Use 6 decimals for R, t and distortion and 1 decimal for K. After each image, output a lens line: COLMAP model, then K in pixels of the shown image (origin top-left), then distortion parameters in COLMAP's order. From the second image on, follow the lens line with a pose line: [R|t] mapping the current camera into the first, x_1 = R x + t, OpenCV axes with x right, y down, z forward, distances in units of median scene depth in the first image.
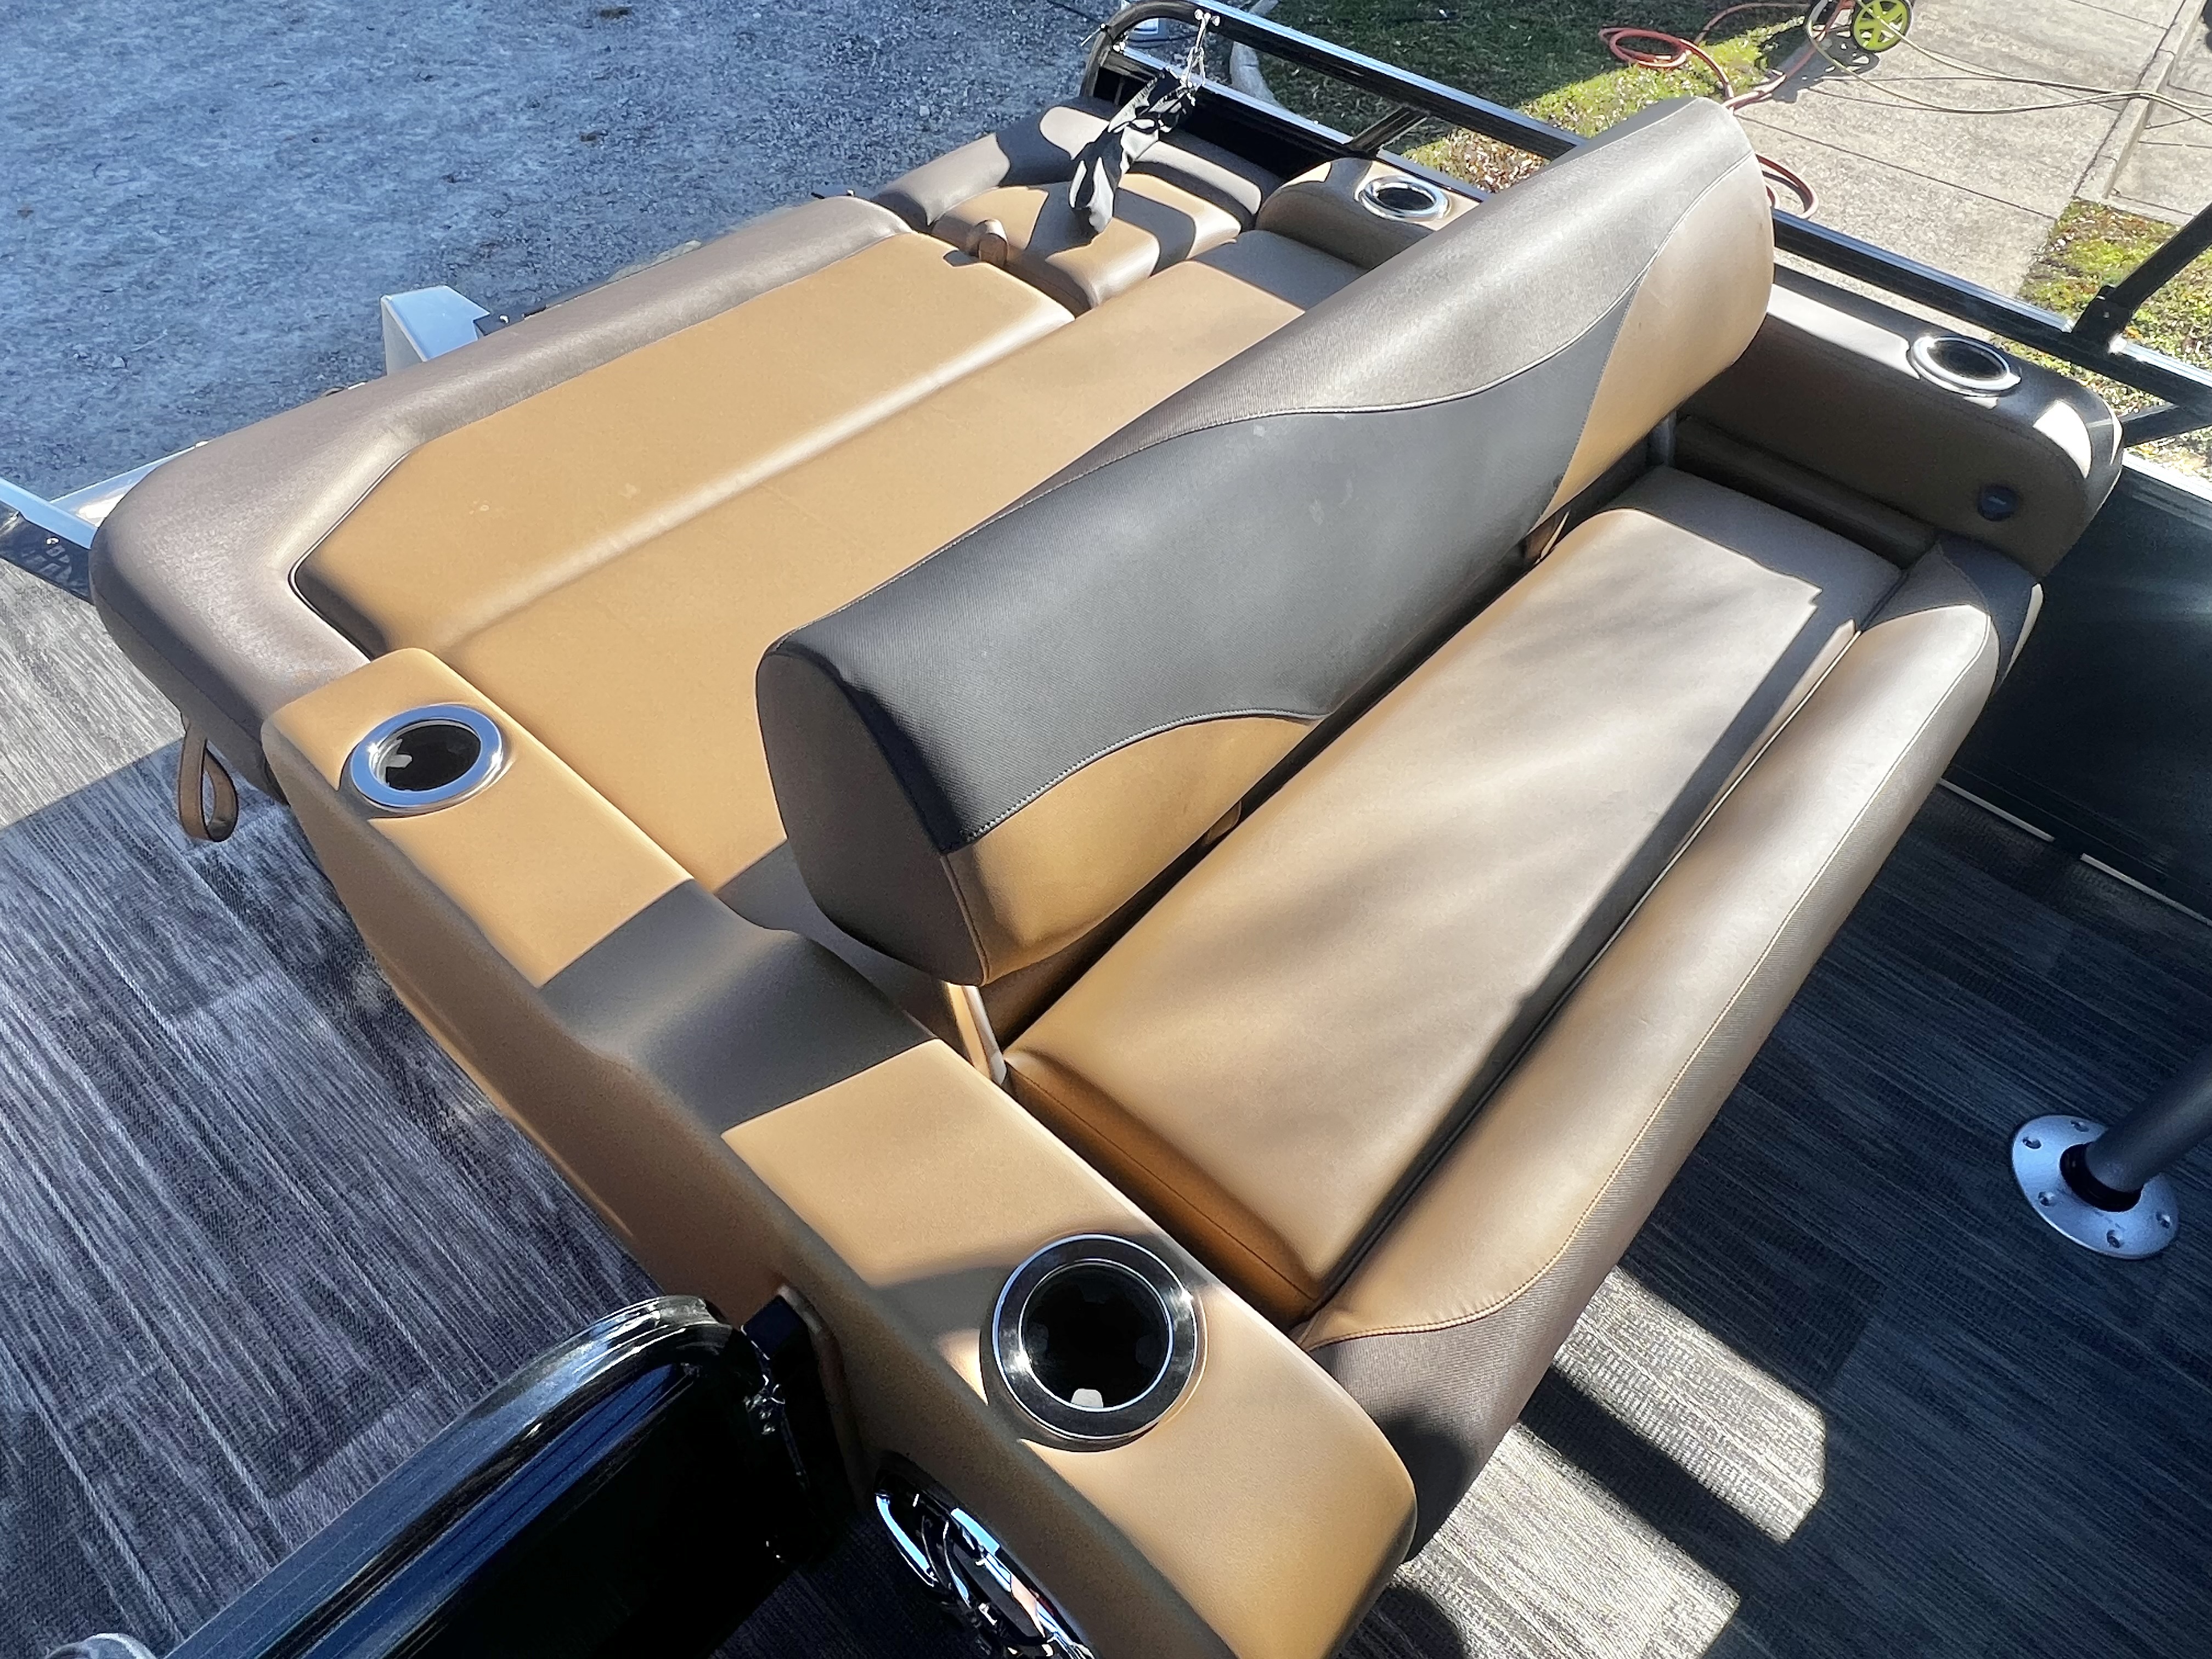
lens RADIAL K [[1386.5, 0, 1089.7], [0, 1386.5, 836.2], [0, 0, 1]] dist [-0.001905, -0.000186]
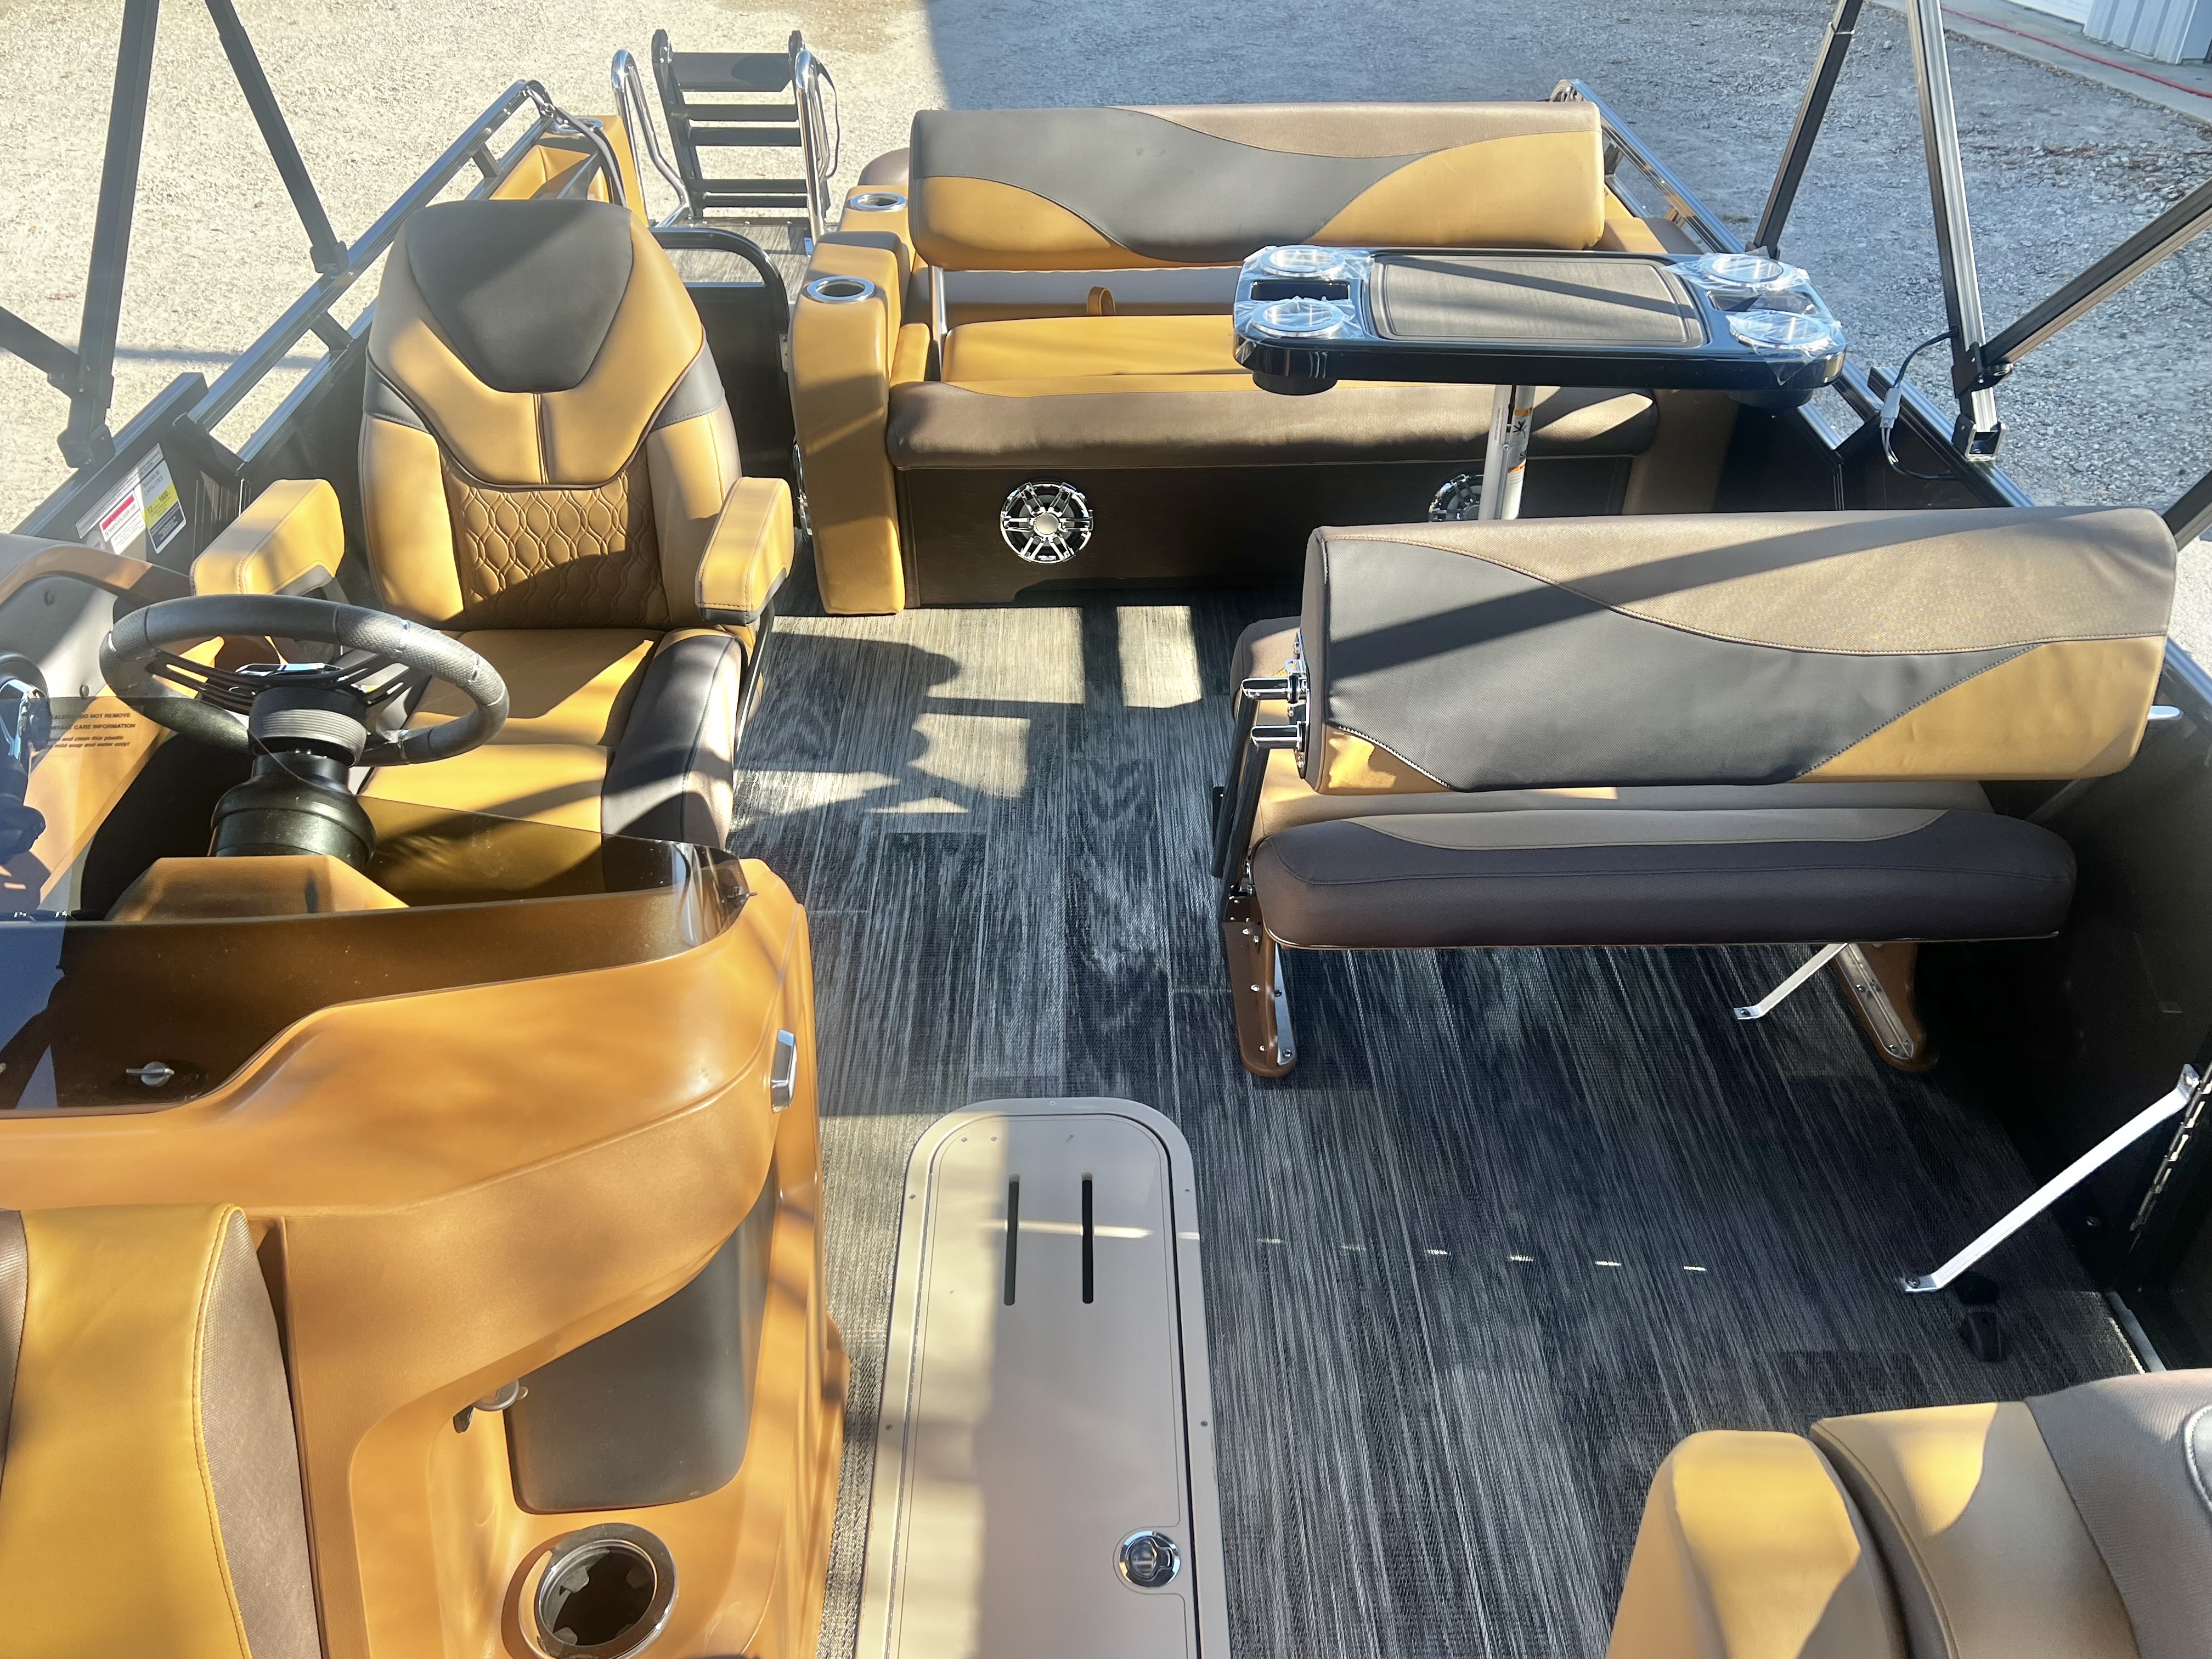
lens RADIAL K [[1754.7, 0, 1123.0], [0, 1754.7, 812.6], [0, 0, 1]] dist [0.066903, -0.077425]
pose [[0.694344, 0.373811, -0.614940, 0.442922], [-0.519801, 0.851470, -0.069326, 0.174532], [0.497689, 0.367782, 0.785520, -0.181616]]
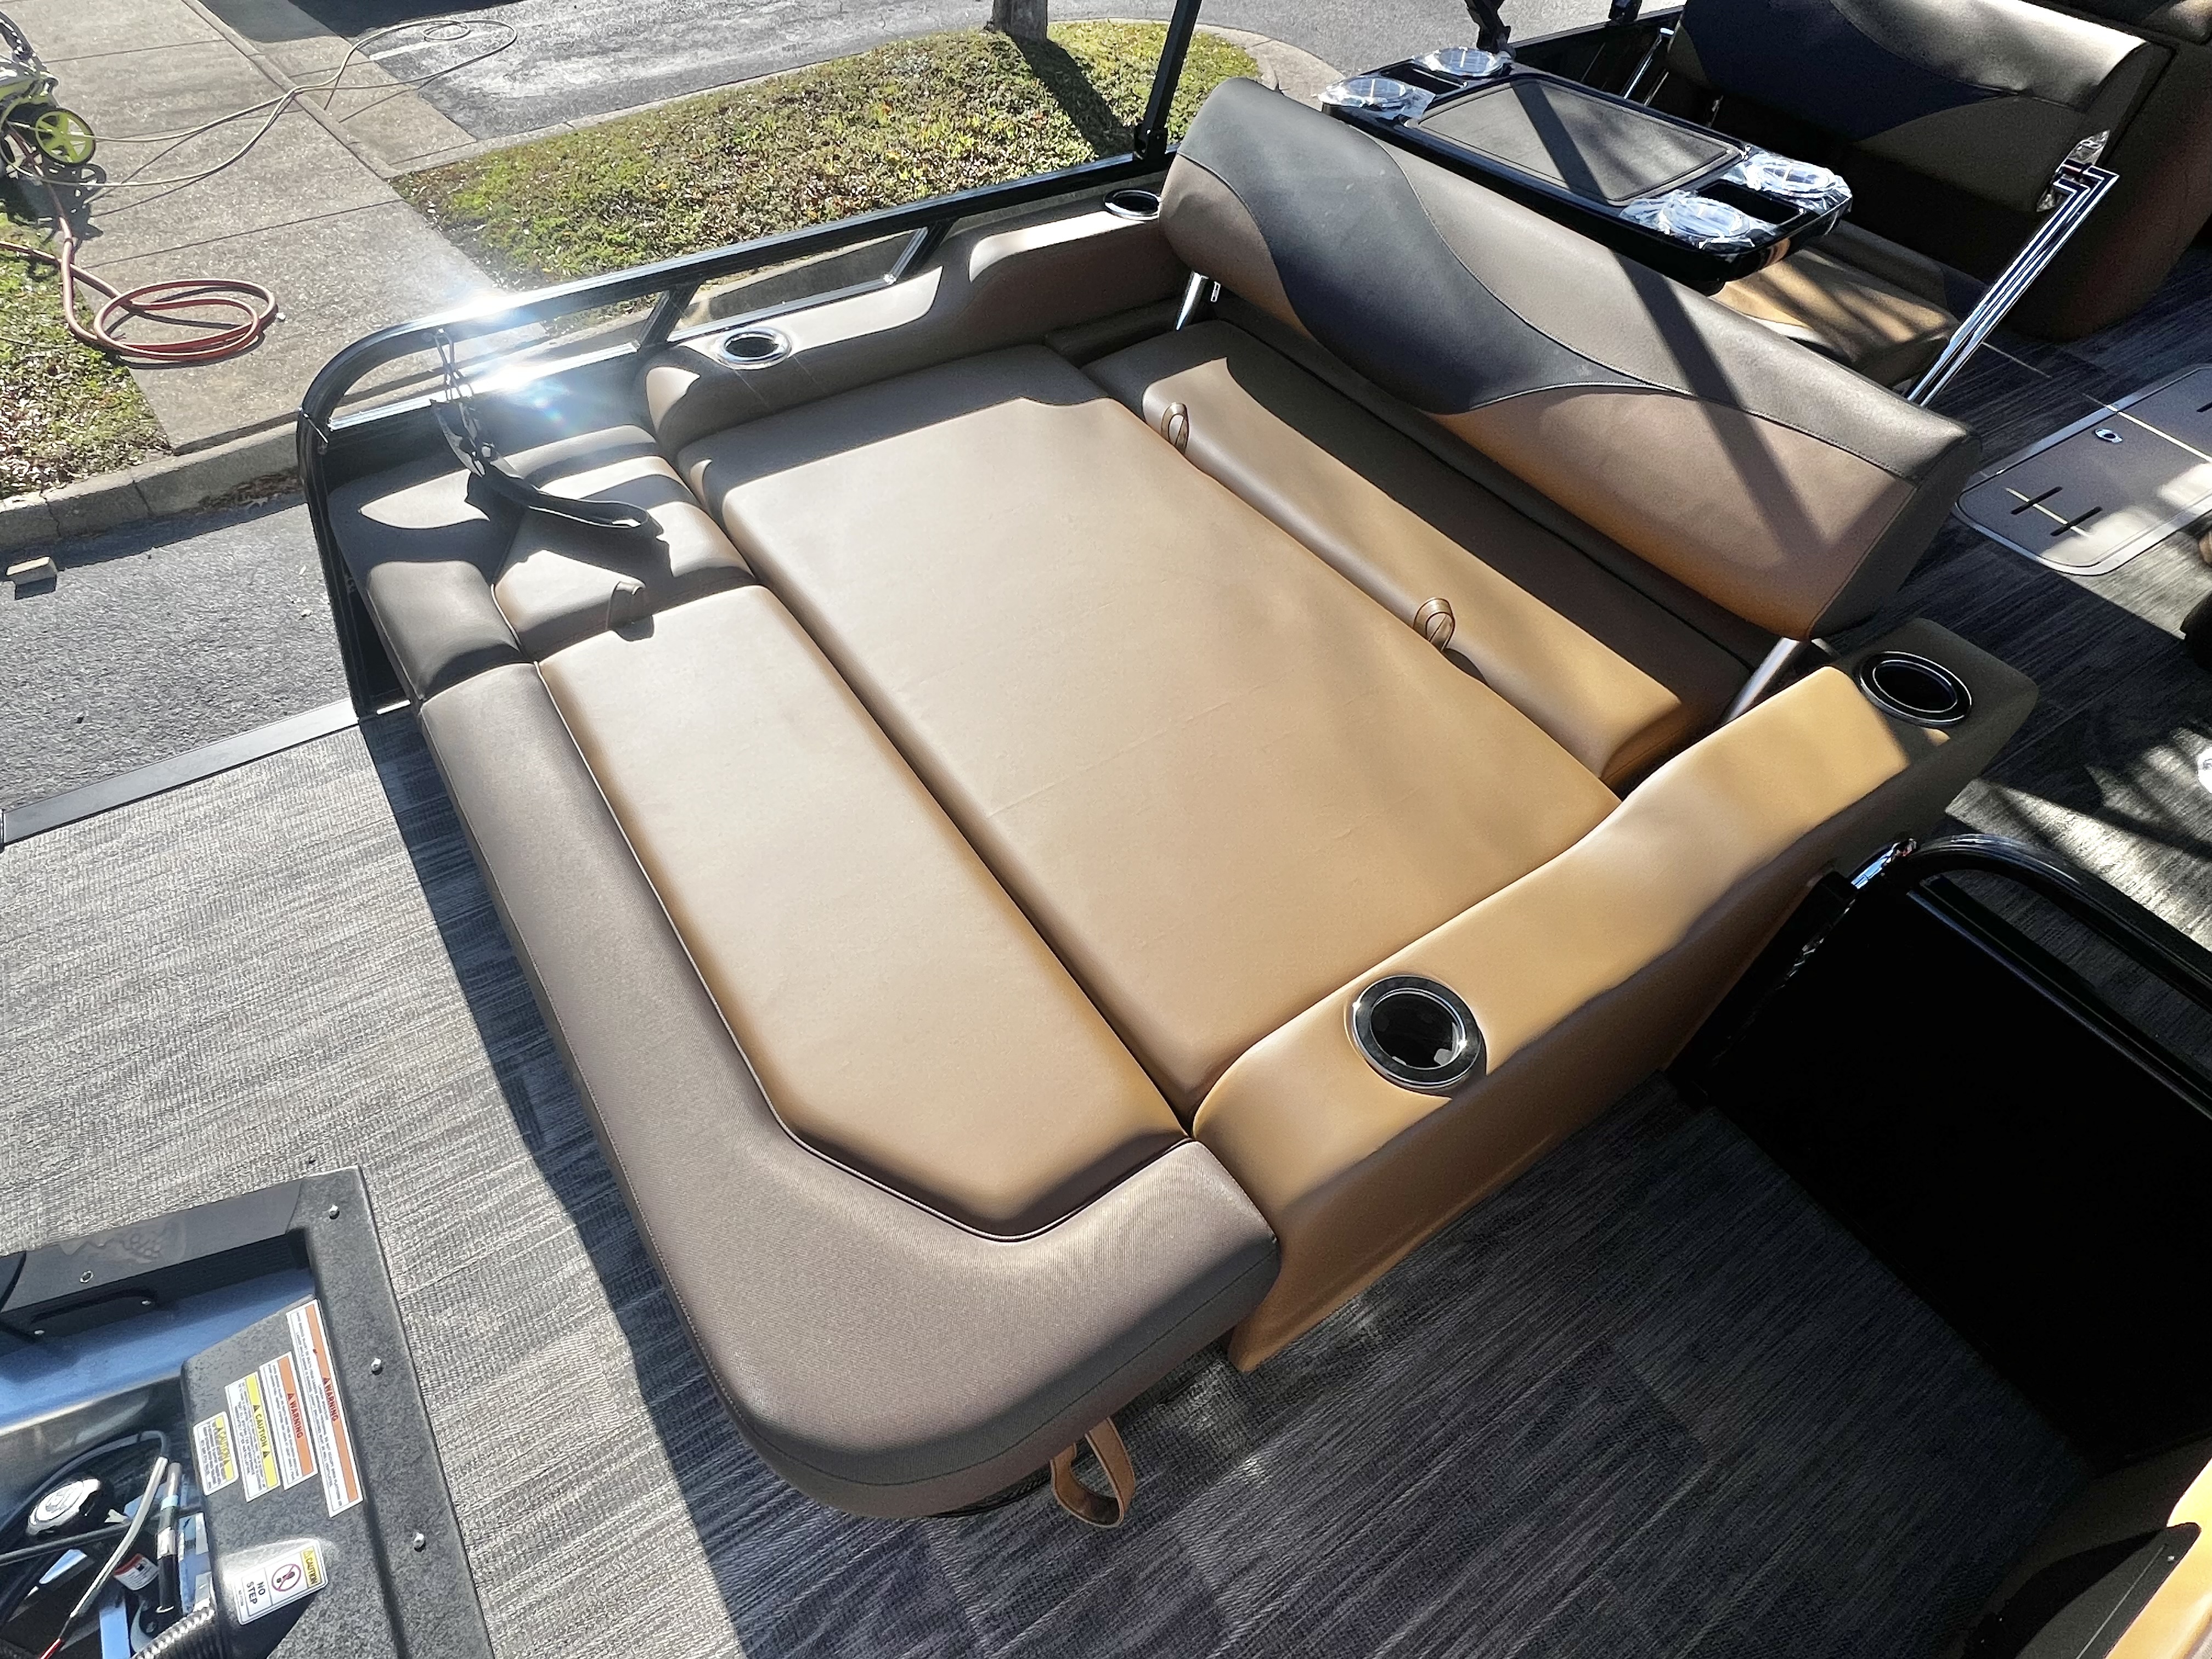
lens RADIAL K [[1186.2, 0, 1100.1], [0, 1186.2, 823.7], [0, 0, 1]] dist [0.000070, 0.000421]
pose [[0.245652, -0.765763, 0.594358, -0.192929], [0.725080, 0.552100, 0.411638, -0.143247], [-0.643362, 0.329838, 0.690864, 0.086718]]
